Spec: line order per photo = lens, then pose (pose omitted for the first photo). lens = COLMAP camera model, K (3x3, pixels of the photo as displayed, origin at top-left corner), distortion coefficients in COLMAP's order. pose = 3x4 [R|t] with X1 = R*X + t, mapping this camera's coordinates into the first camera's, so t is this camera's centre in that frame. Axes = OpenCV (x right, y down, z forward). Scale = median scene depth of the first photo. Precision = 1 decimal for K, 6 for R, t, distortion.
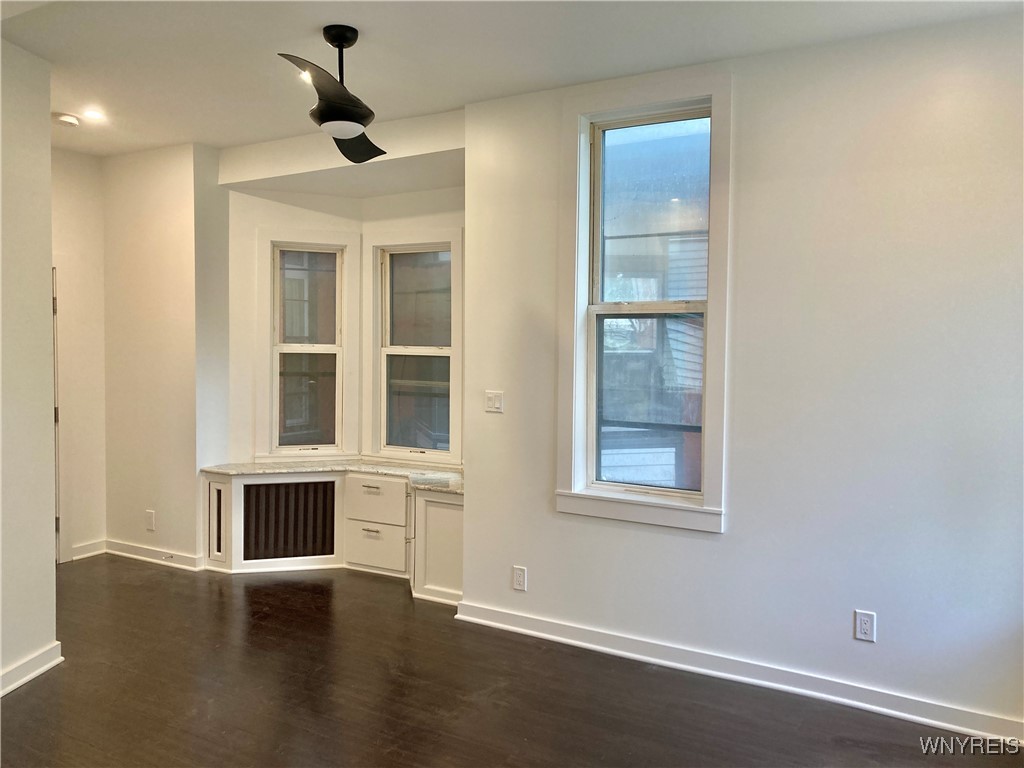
lens RADIAL K [[759.8, 0, 512.3], [0, 759.8, 383.0], [0, 0, 1]] dist [0.007657, 0.000413]
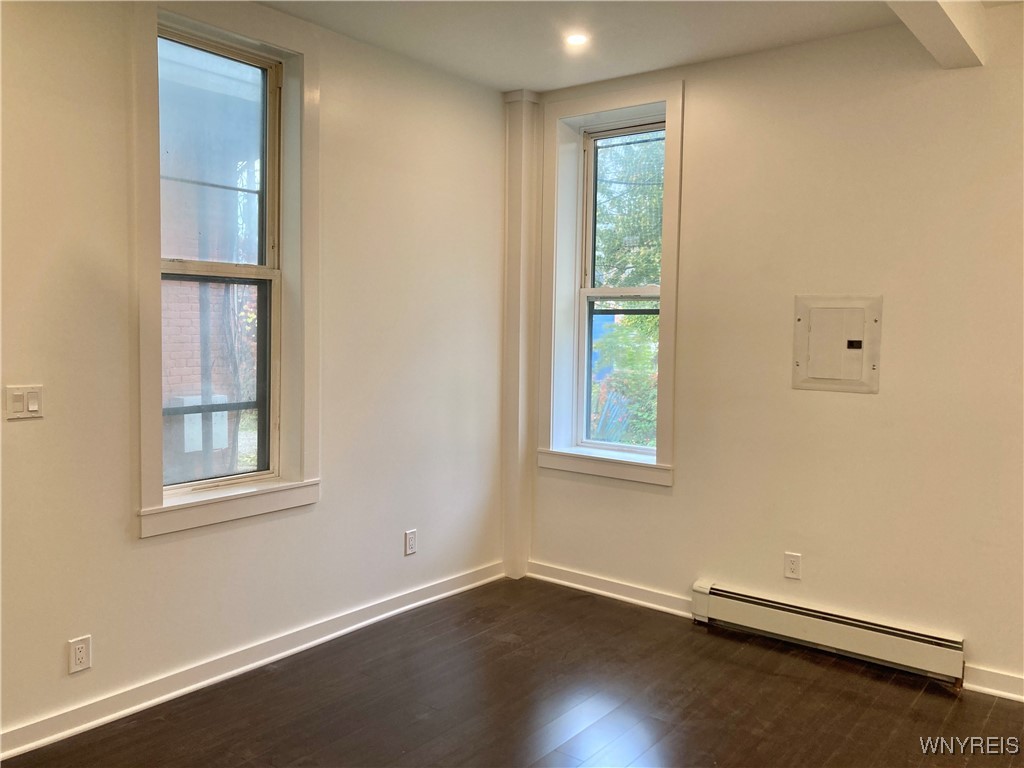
lens RADIAL K [[844.1, 0, 511.0], [0, 844.1, 383.2], [0, 0, 1]] dist [0.068089, -0.050575]
pose [[0.138954, -0.081731, 0.986920, -0.714473], [0.033096, 0.996415, 0.077857, -0.035555], [-0.989746, 0.021845, 0.141161, 0.526603]]
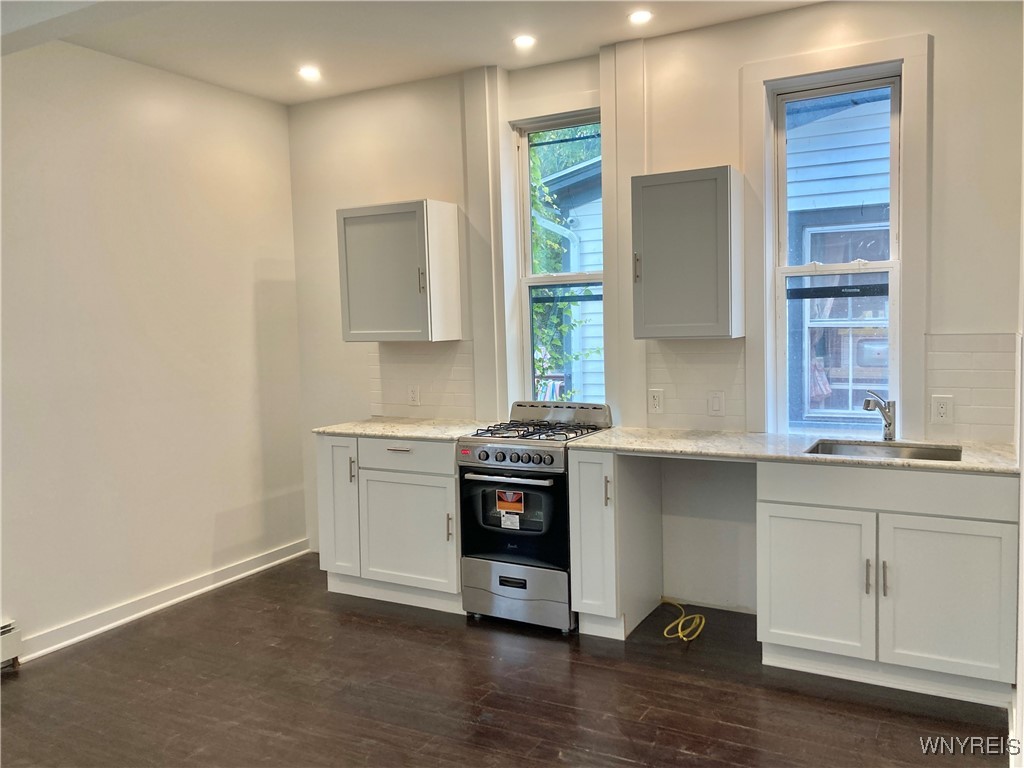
lens RADIAL K [[844.1, 0, 514.6], [0, 844.1, 381.5], [0, 0, 1]] dist [0.068089, -0.050575]
pose [[-0.999855, 0.011285, -0.012764, -0.461759], [0.009694, 0.992913, 0.118445, -0.043025], [0.014010, 0.118304, -0.992879, 0.897310]]
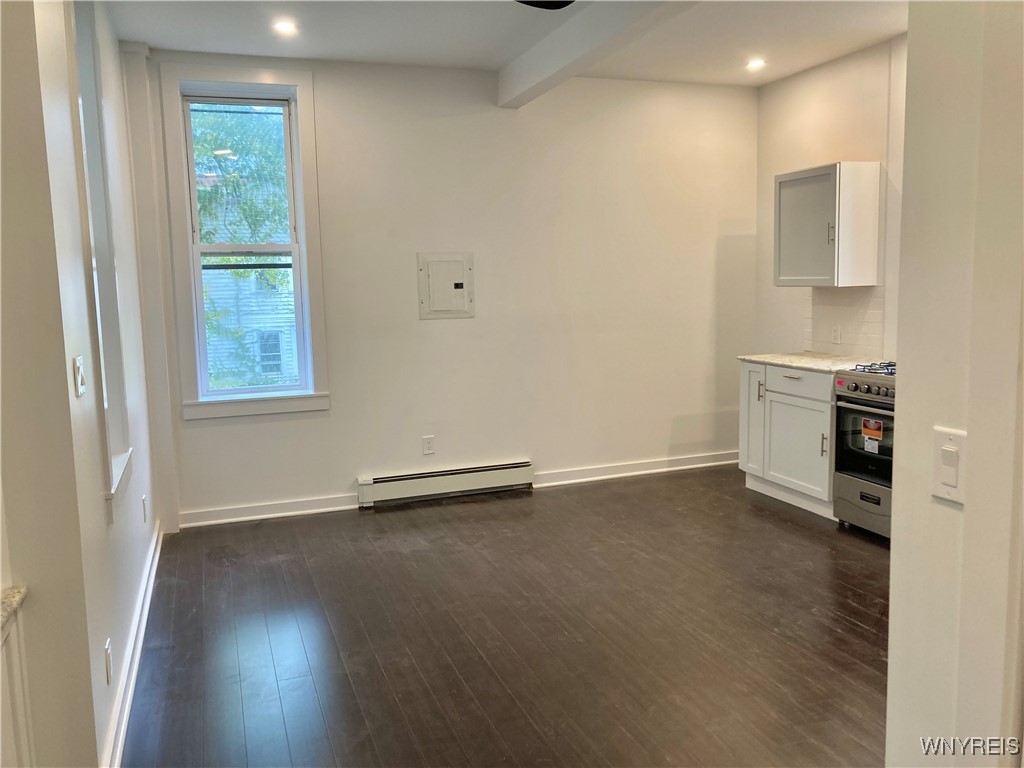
lens RADIAL K [[844.1, 0, 513.6], [0, 844.1, 386.0], [0, 0, 1]] dist [0.068089, -0.050575]
pose [[-0.765968, -0.077125, 0.638235, -0.700989], [0.043705, 0.984234, 0.171388, -0.054146], [-0.641391, 0.159171, -0.750521, 1.024111]]
